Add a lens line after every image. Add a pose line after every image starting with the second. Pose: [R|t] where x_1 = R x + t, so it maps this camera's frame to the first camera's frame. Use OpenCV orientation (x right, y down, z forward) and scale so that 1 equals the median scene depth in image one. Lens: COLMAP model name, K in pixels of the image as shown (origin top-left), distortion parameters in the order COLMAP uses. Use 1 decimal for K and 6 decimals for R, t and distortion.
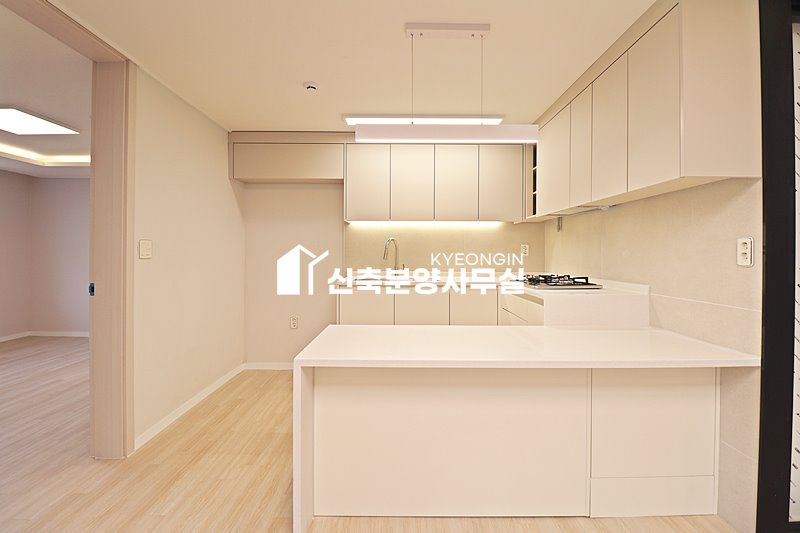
lens RADIAL K [[369.5, 0, 401.0], [0, 369.5, 252.8], [0, 0, 1]] dist [-0.000138, -0.011735]
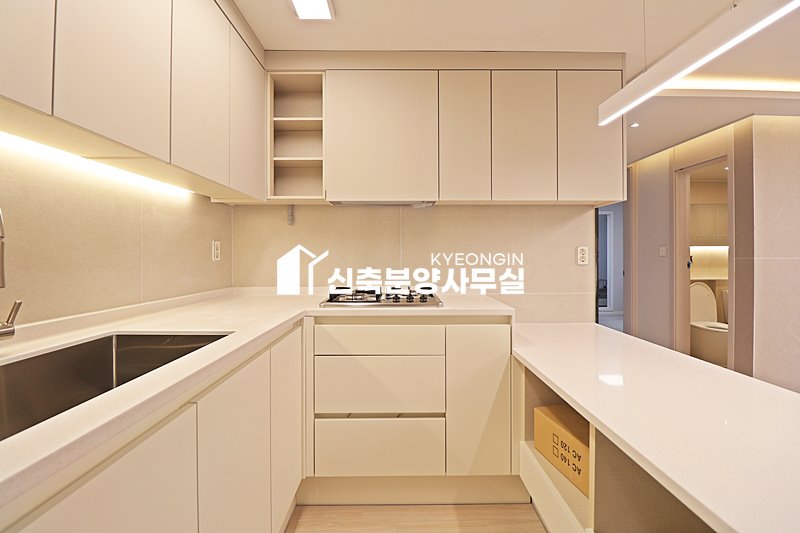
lens RADIAL K [[367.1, 0, 400.8], [0, 367.1, 256.7], [0, 0, 1]] dist [0.000072, -0.012575]
pose [[-0.010002, -0.005945, 0.999932, -0.251493], [-0.000647, 0.999982, 0.005939, -0.002070], [-0.999950, -0.000587, -0.010005, 0.789763]]
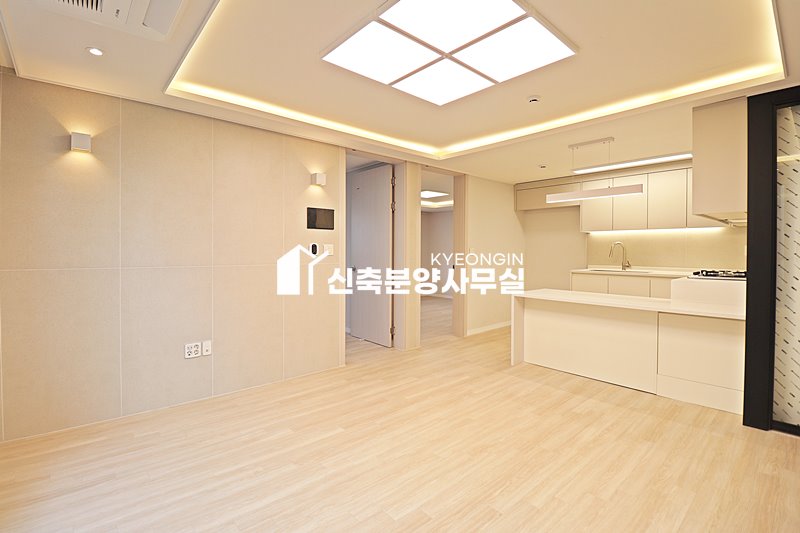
lens RADIAL K [[370.3, 0, 402.1], [0, 370.3, 257.3], [0, 0, 1]] dist [0.001444, -0.013735]
pose [[0.666408, 0.011038, -0.745506, 0.505406], [0.001097, 0.999875, 0.015784, -0.007180], [0.745587, -0.011336, 0.666312, -0.591183]]
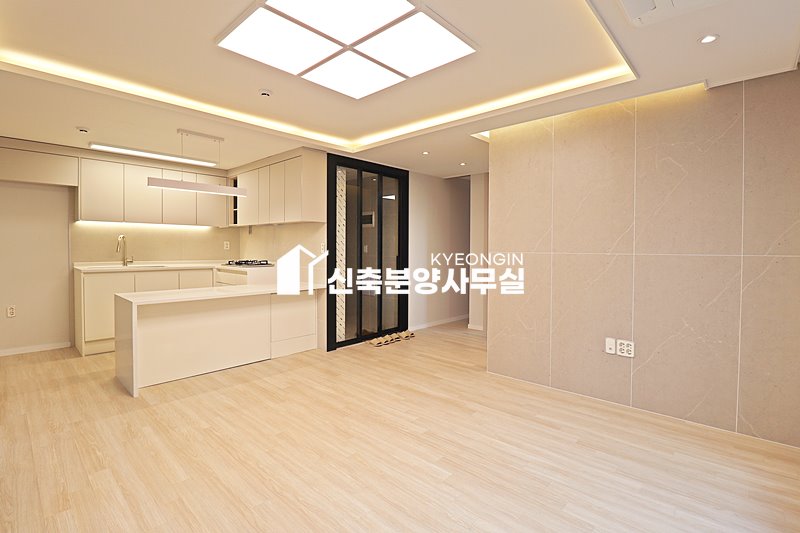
lens RADIAL K [[374.5, 0, 400.6], [0, 374.5, 255.3], [0, 0, 1]] dist [-0.002361, -0.012412]
pose [[0.678250, -0.014644, 0.734685, -0.333830], [-0.005800, 0.999664, 0.025280, -0.010033], [-0.734808, -0.021407, 0.677937, -0.608202]]
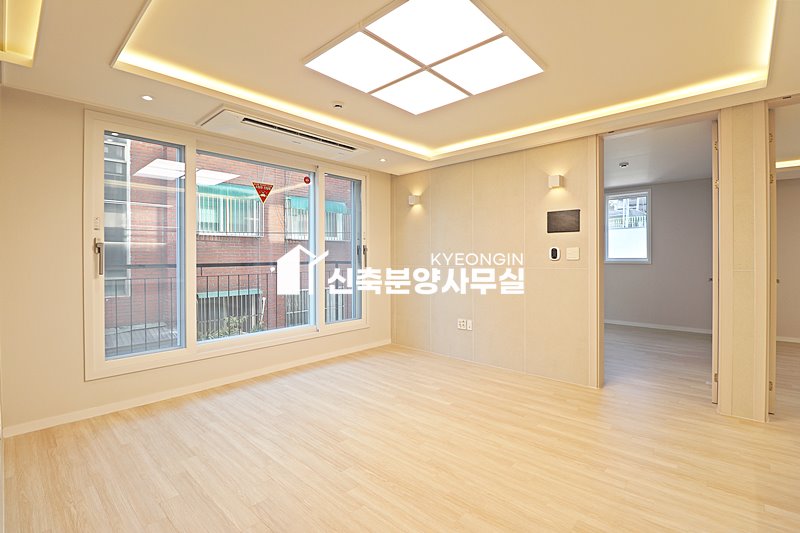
lens RADIAL K [[370.3, 0, 402.1], [0, 370.3, 257.3], [0, 0, 1]] dist [0.001444, -0.013735]
pose [[-0.674109, -0.000842, -0.738631, 0.606509], [0.003961, 0.999981, -0.004755, 0.001036], [0.738621, -0.006131, -0.674093, 0.314907]]
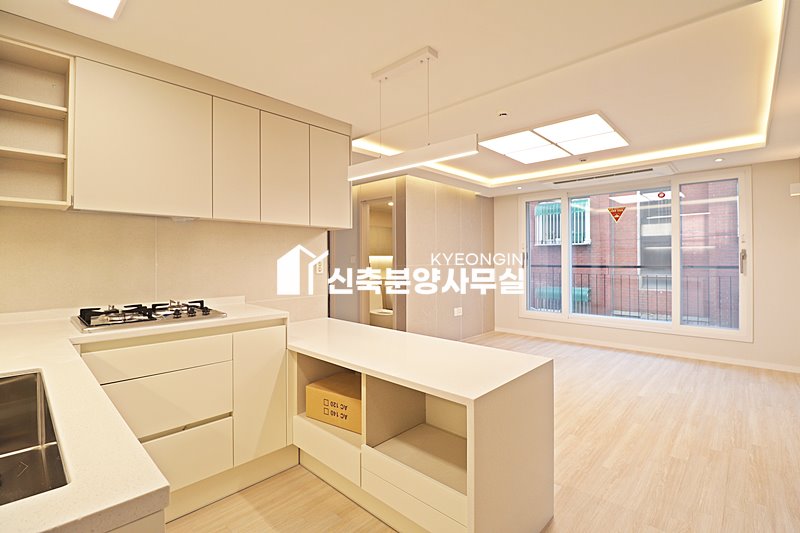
lens RADIAL K [[370.3, 0, 402.1], [0, 370.3, 257.3], [0, 0, 1]] dist [0.001444, -0.013735]
pose [[-0.729127, 0.001643, 0.684376, -0.327009], [-0.000859, 0.999994, -0.003315, -0.019795], [-0.684378, -0.003005, -0.729121, 0.956909]]
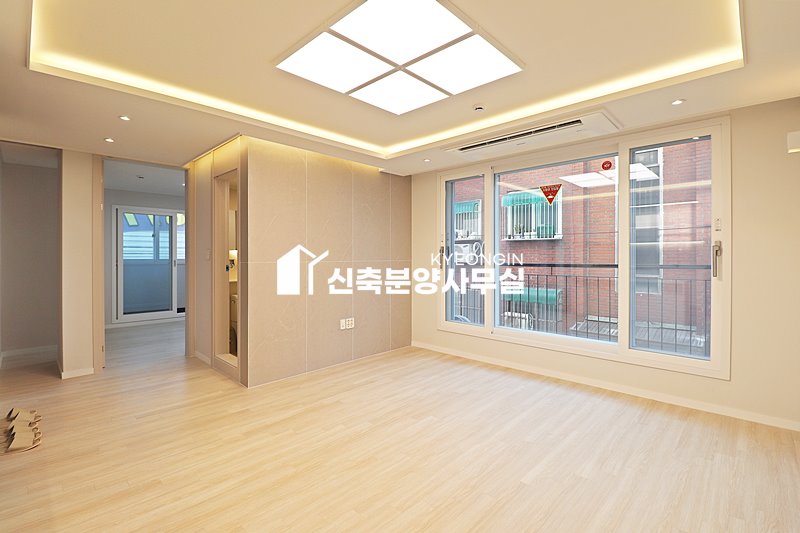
lens RADIAL K [[370.3, 0, 402.1], [0, 370.3, 257.3], [0, 0, 1]] dist [0.001444, -0.013735]
pose [[-0.722079, -0.006891, 0.691776, -0.379688], [-0.005286, 0.999976, 0.004443, -0.014202], [-0.691790, -0.000449, -0.722098, 0.364578]]
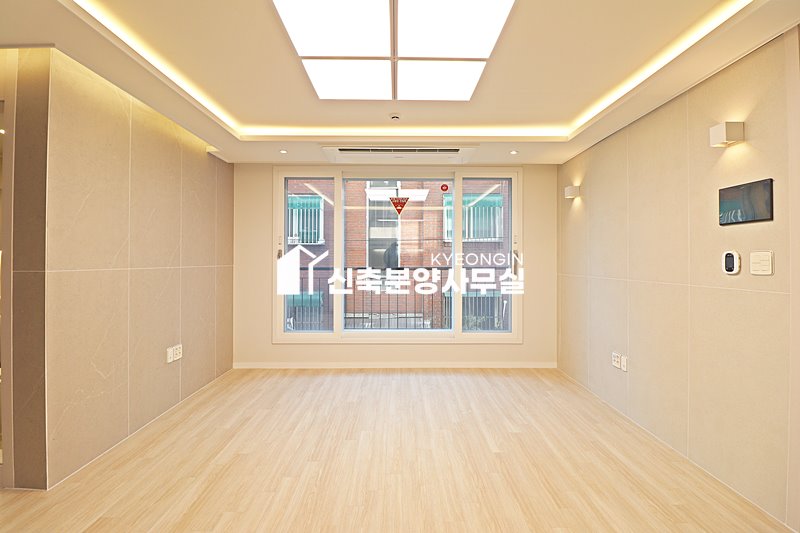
lens RADIAL K [[370.3, 0, 402.1], [0, 370.3, 257.3], [0, 0, 1]] dist [0.001444, -0.013735]
pose [[-0.999915, -0.005810, -0.011630, 0.070268], [-0.005676, 0.999918, -0.011519, -0.011599], [0.011696, -0.011452, -0.999866, 0.502400]]
